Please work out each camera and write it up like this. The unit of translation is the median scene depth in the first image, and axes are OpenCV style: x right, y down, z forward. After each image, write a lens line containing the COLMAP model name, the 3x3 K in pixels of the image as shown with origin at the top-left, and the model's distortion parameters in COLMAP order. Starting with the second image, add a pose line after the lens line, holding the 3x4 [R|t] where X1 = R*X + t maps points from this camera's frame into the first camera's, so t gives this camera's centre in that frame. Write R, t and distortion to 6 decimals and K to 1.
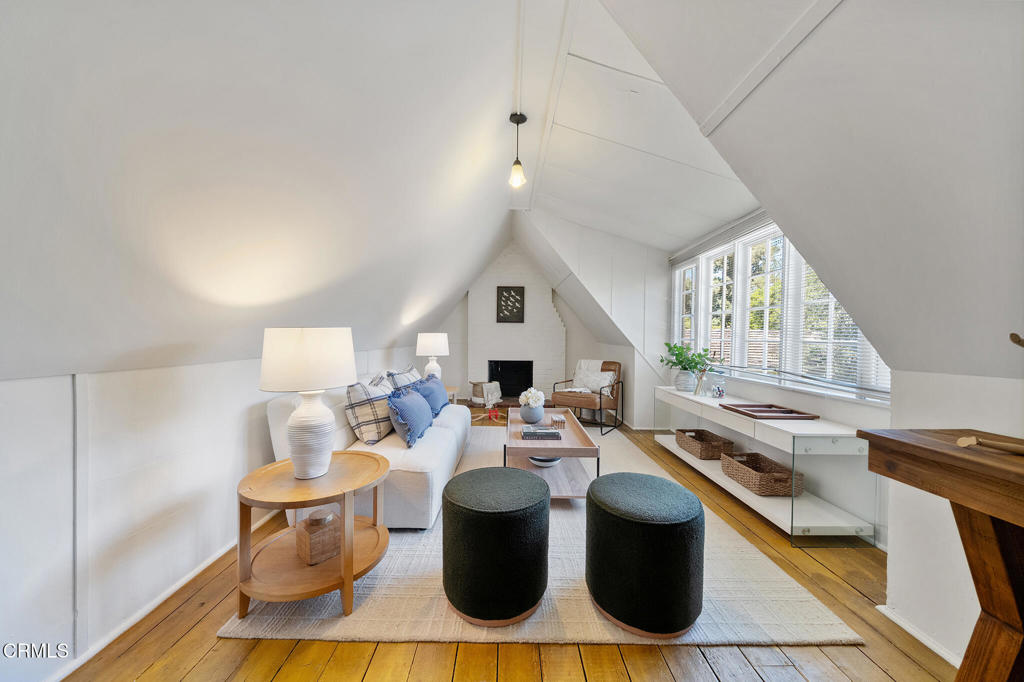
lens RADIAL K [[351.0, 0, 511.7], [0, 351.0, 338.3], [0, 0, 1]] dist [-0.000945, -0.000051]
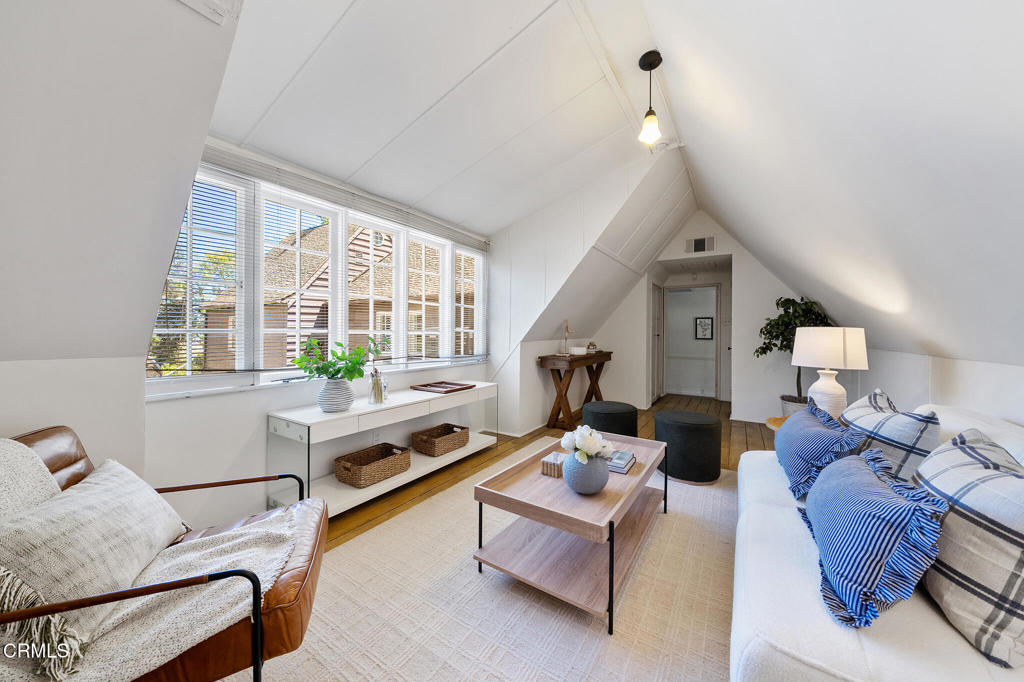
lens RADIAL K [[351.0, 0, 511.7], [0, 351.0, 338.3], [0, 0, 1]] dist [-0.000945, -0.000051]
pose [[-0.827385, -0.019453, 0.561299, -0.184059], [-0.006504, 0.999665, 0.025059, 0.000241], [-0.561598, 0.017083, -0.827234, 1.854022]]
